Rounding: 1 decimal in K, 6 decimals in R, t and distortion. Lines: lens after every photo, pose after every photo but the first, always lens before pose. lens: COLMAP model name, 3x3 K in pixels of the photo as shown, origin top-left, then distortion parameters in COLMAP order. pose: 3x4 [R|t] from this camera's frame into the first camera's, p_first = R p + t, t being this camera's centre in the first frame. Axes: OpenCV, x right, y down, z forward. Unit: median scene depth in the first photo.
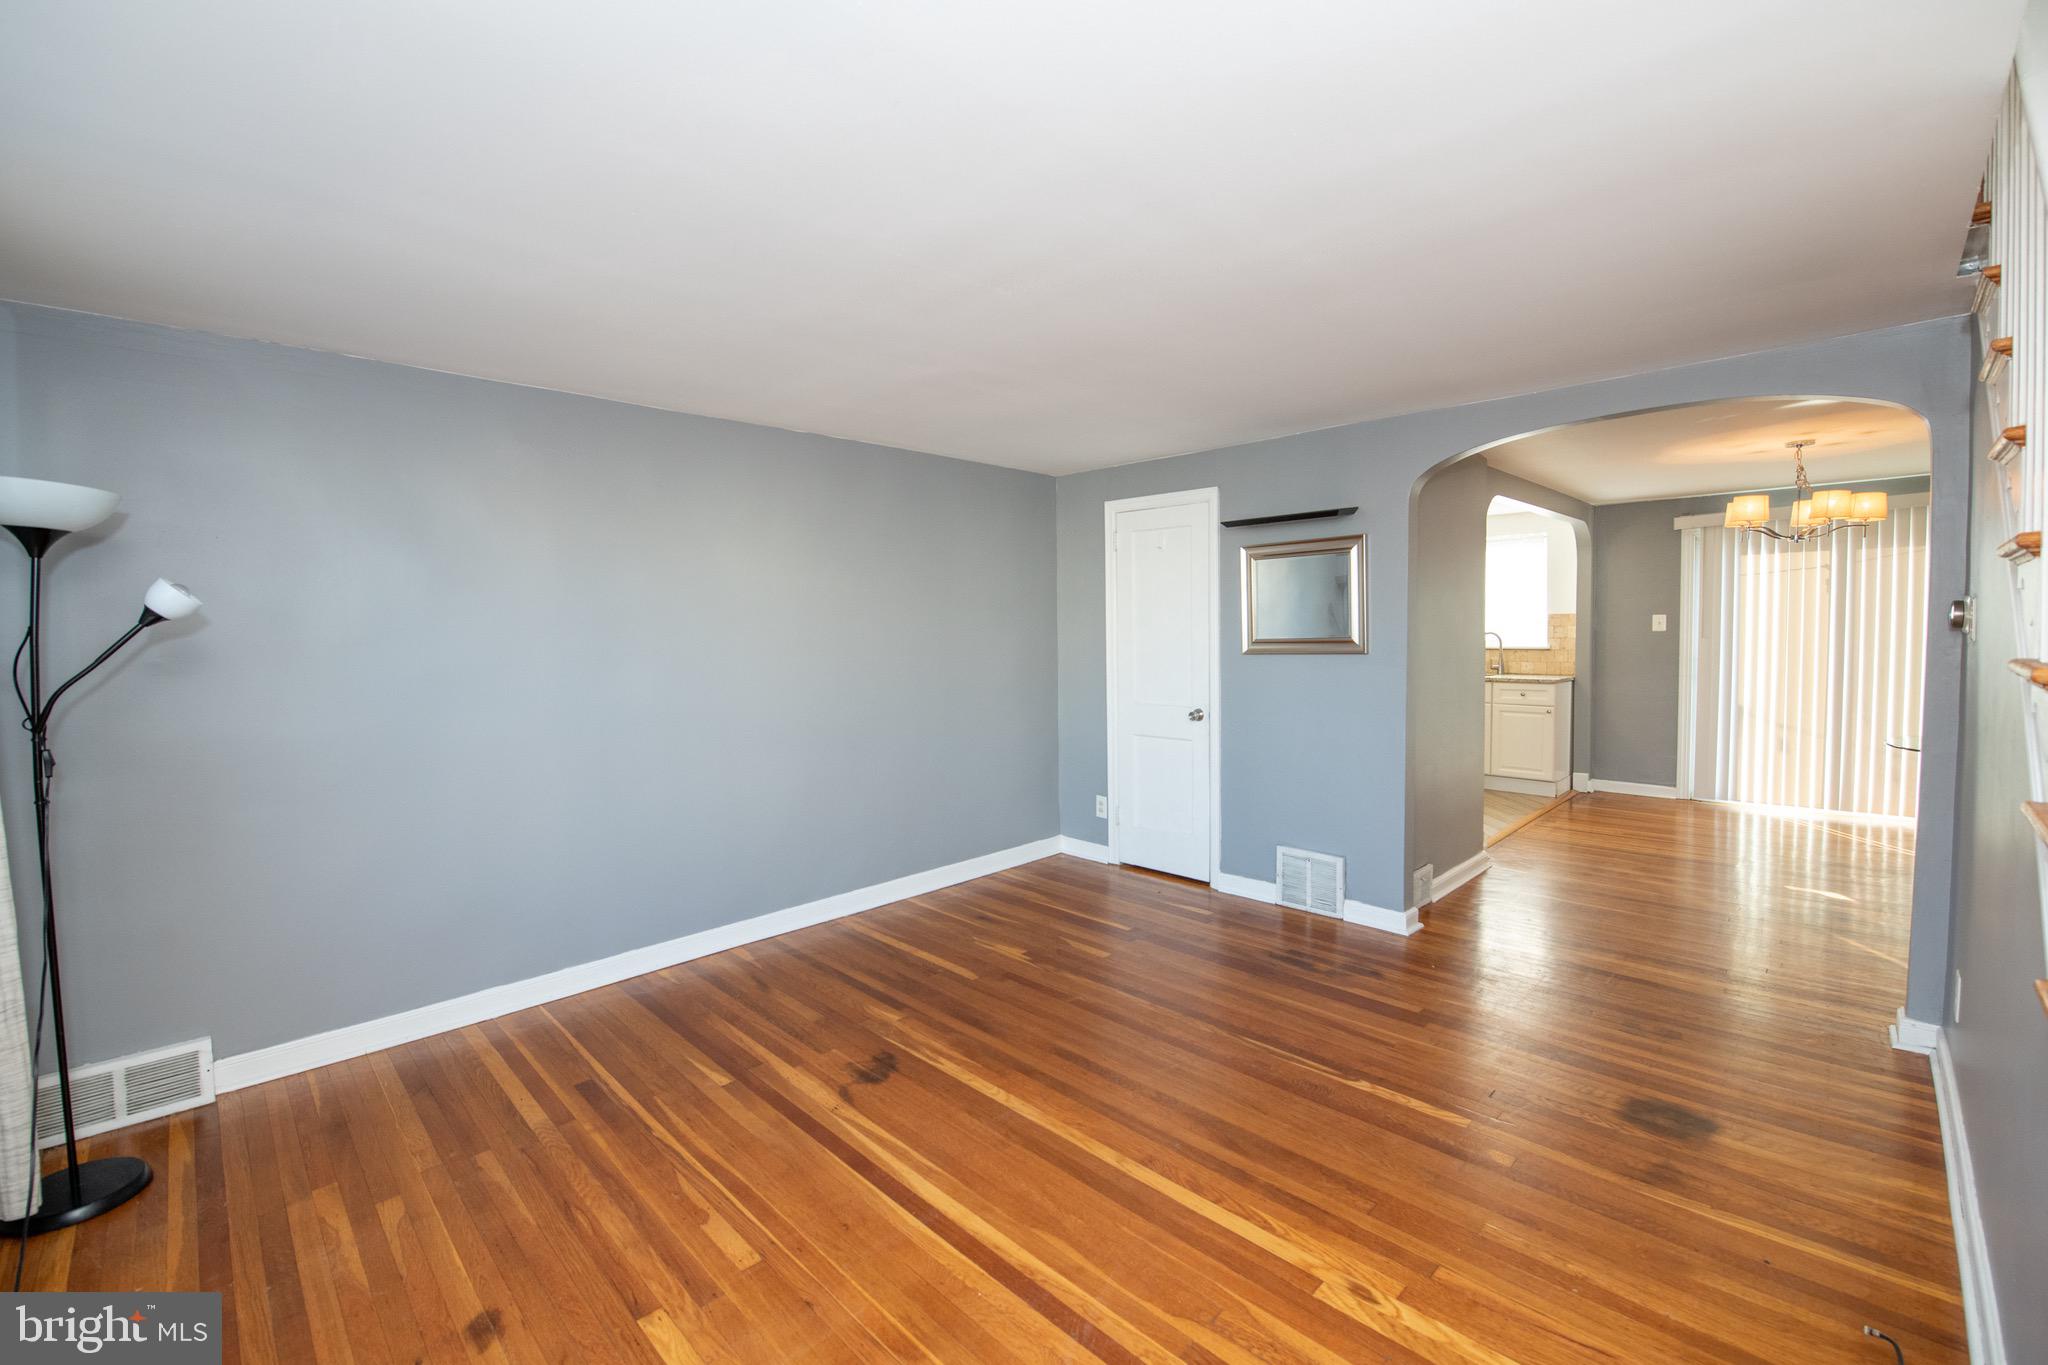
lens RADIAL K [[859.6, 0, 1053.4], [0, 859.6, 674.8], [0, 0, 1]] dist [-0.013774, -0.000271]
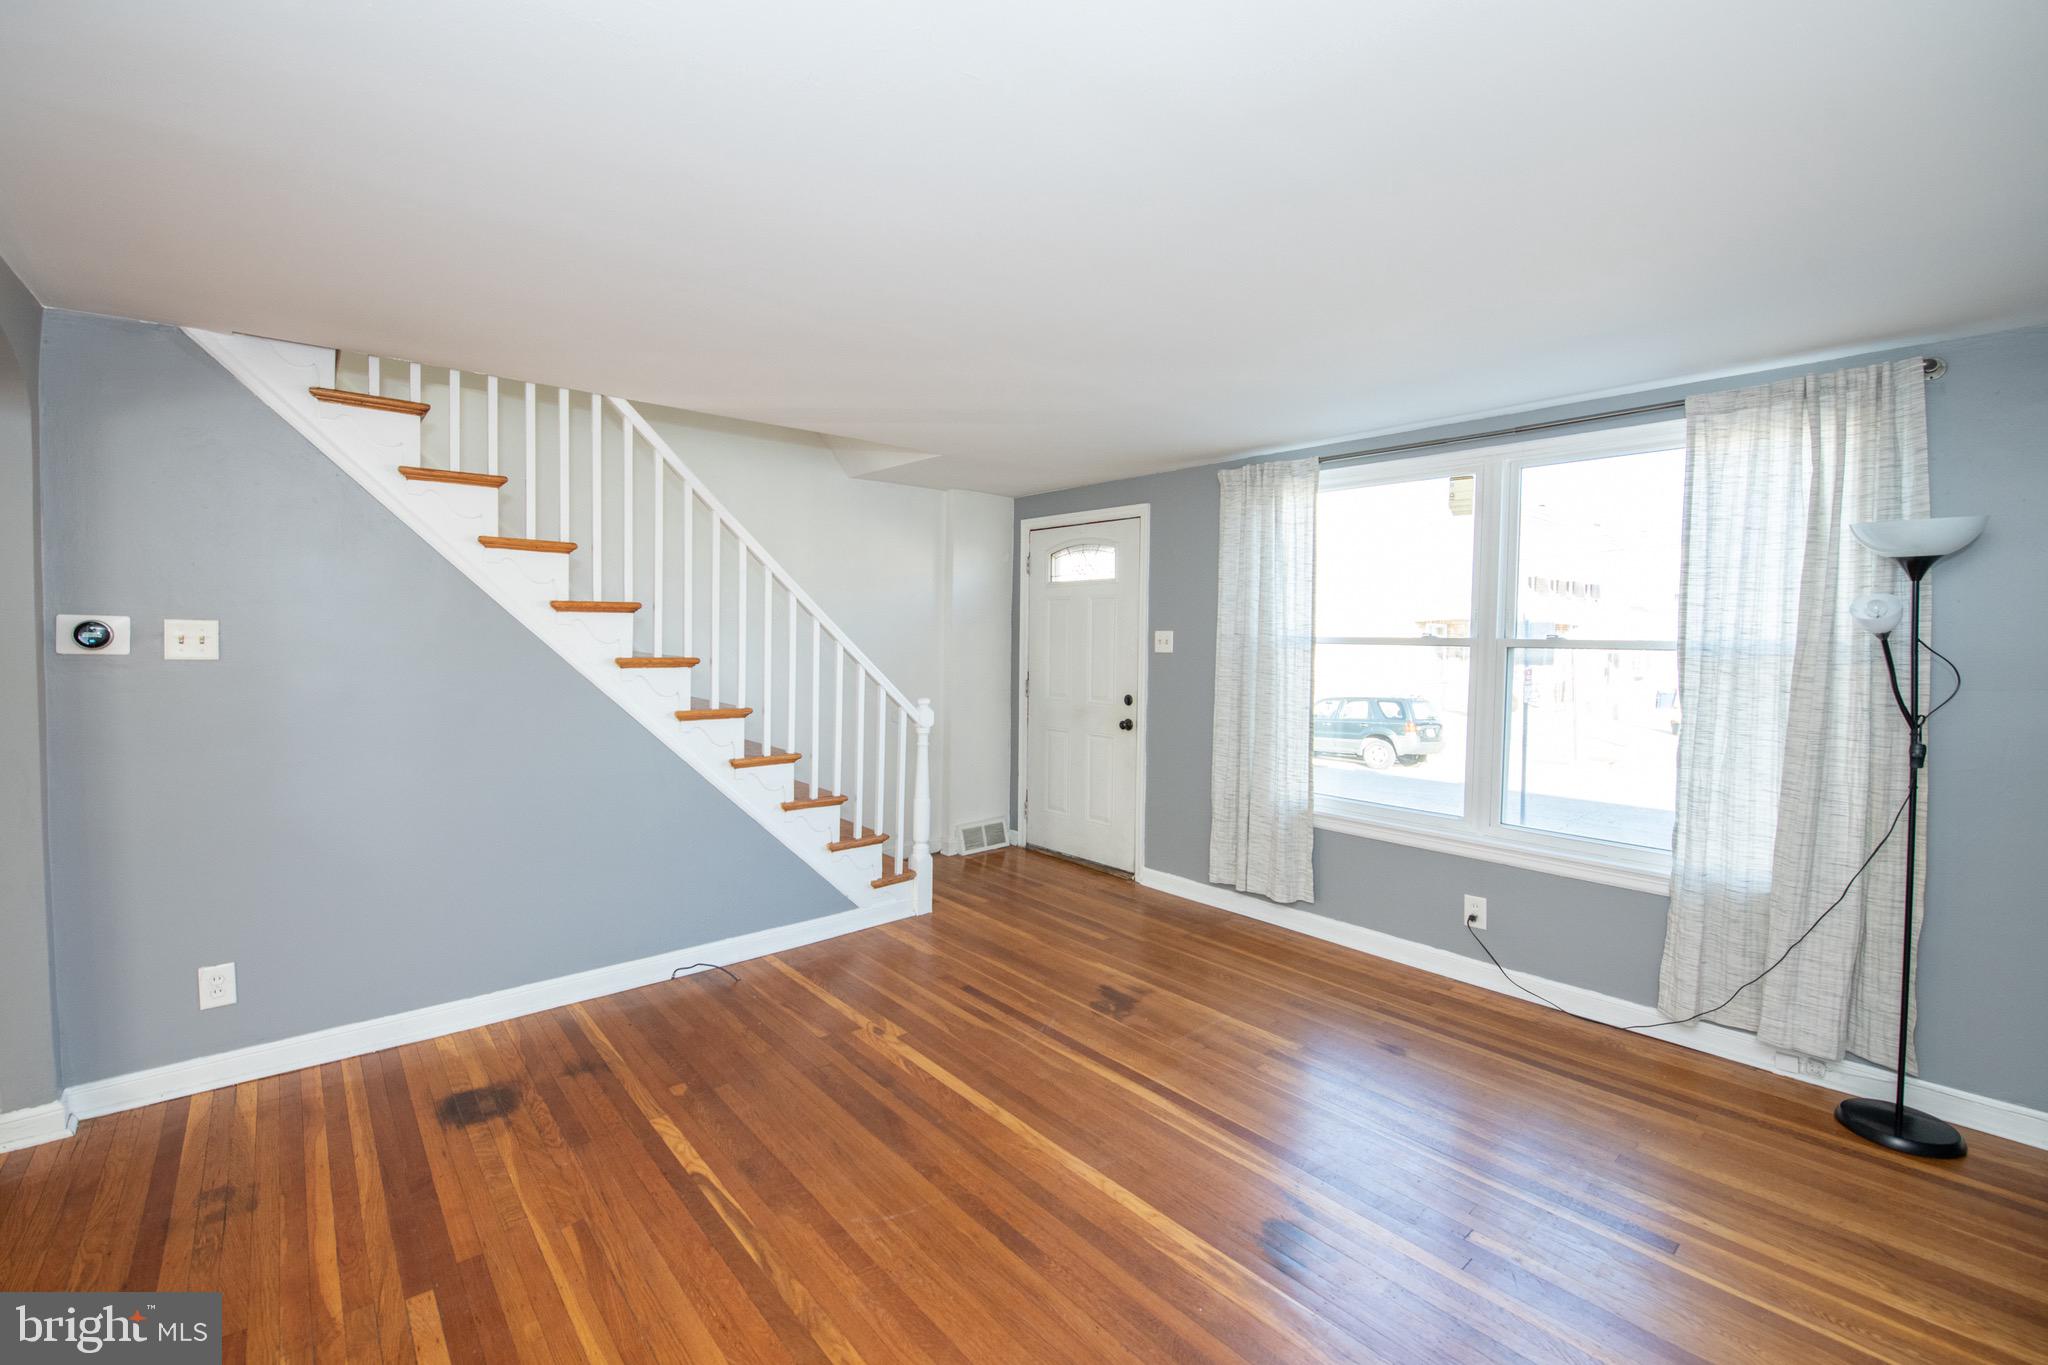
lens RADIAL K [[847.5, 0, 996.9], [0, 847.5, 661.6], [0, 0, 1]] dist [-0.019851, -0.000339]
pose [[-0.994570, 0.002247, 0.104041, -0.015283], [0.010838, 0.996567, 0.082081, -0.045424], [-0.103500, 0.082763, -0.991180, 0.777501]]
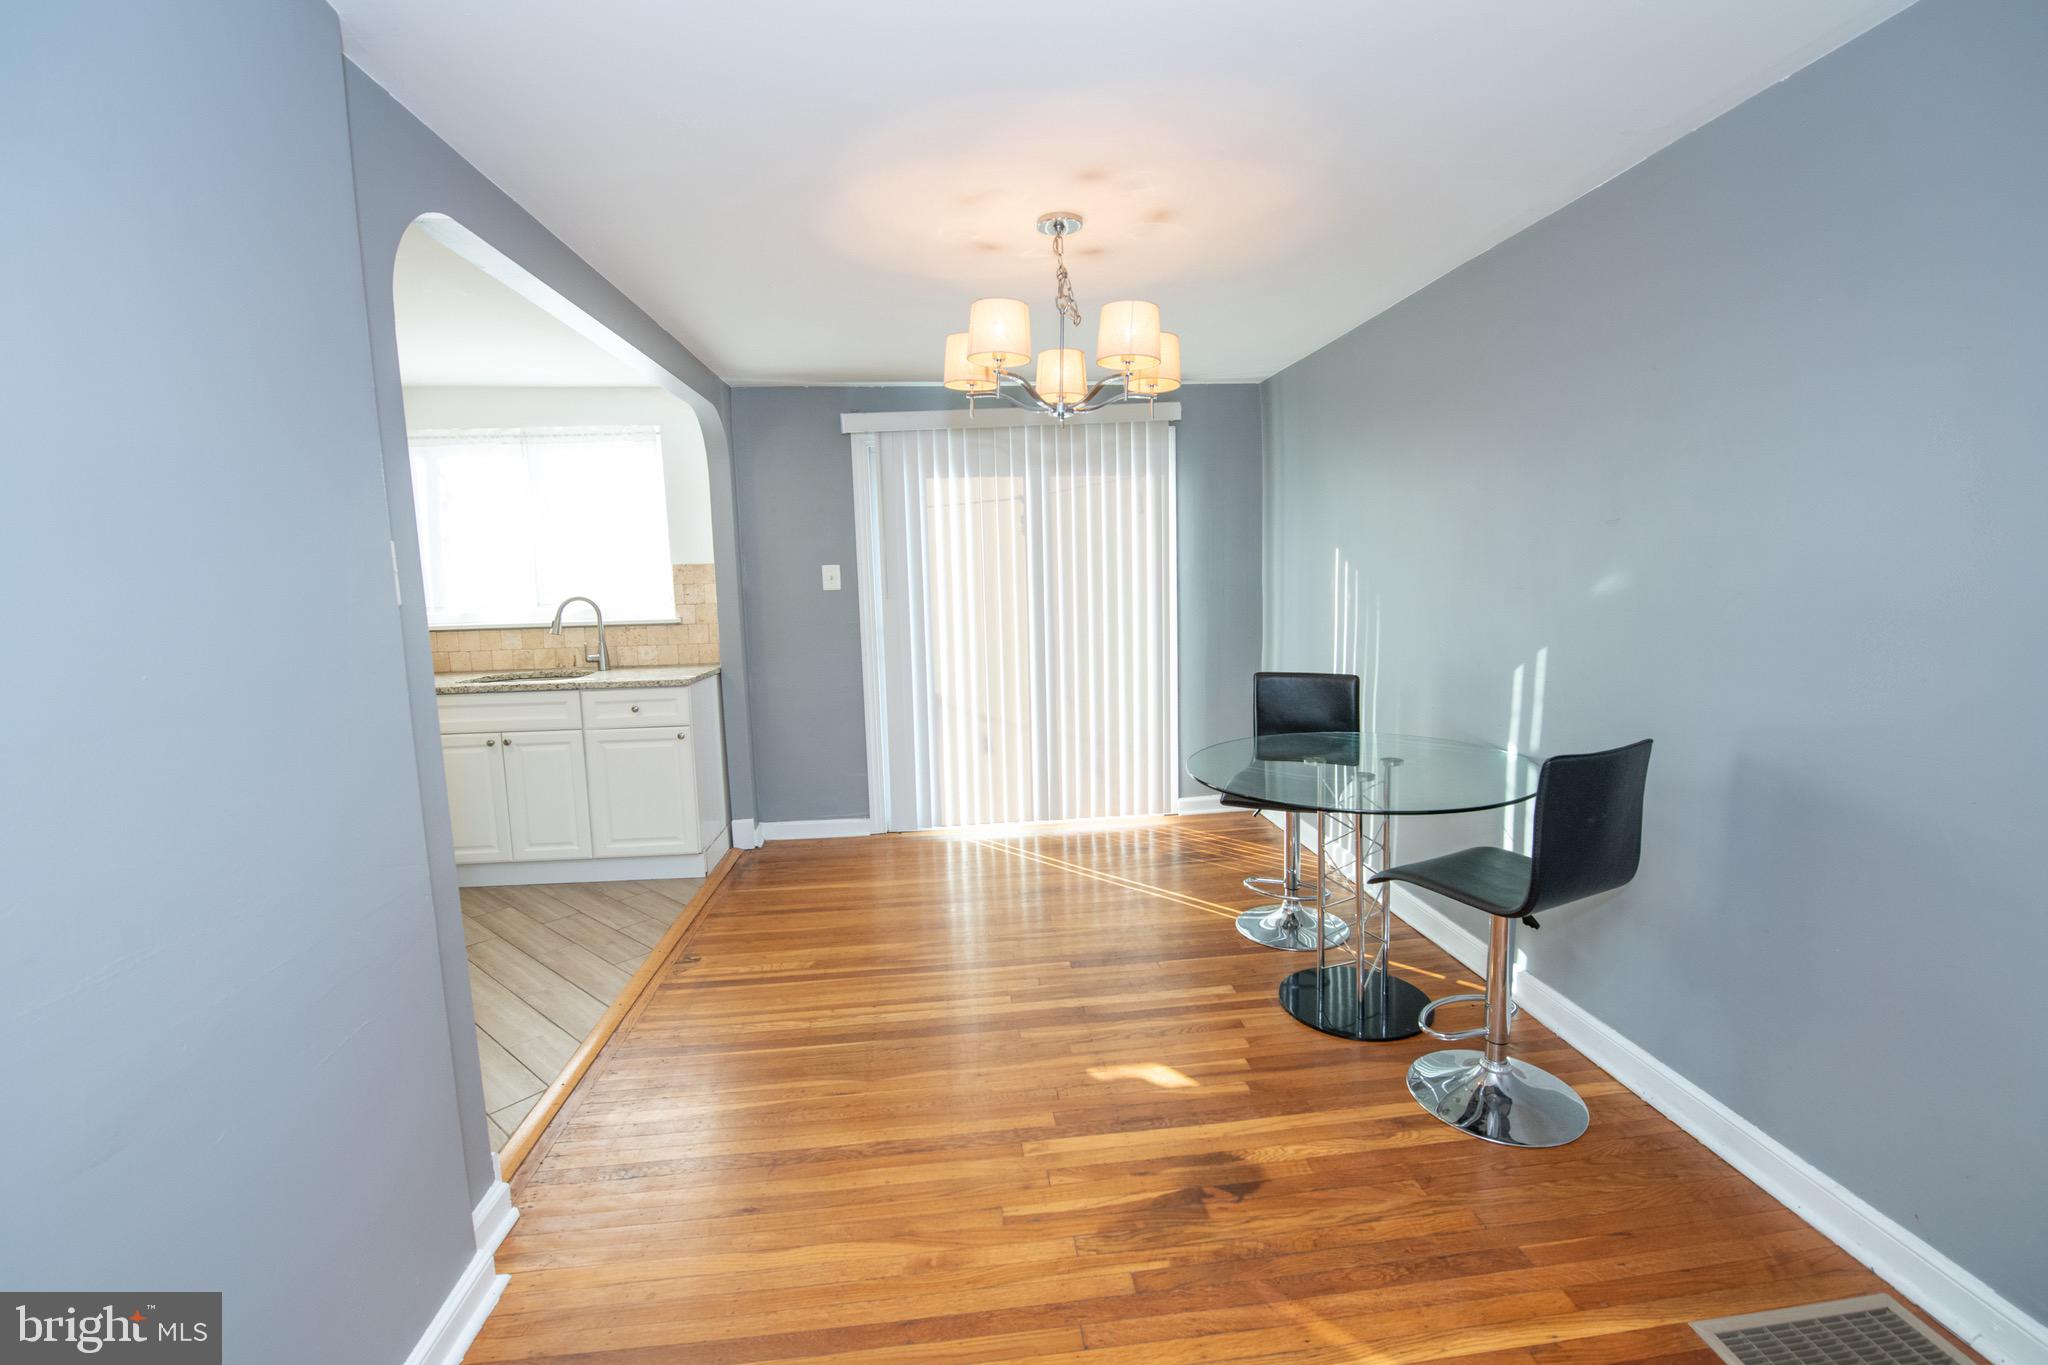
lens RADIAL K [[857.9, 0, 1022.8], [0, 857.9, 677.8], [0, 0, 1]] dist [-0.001139, -0.000173]
pose [[0.654608, -0.094059, 0.750094, 0.341359], [0.054973, 0.995525, 0.076860, -0.030038], [-0.753967, -0.009079, 0.656850, 0.510877]]
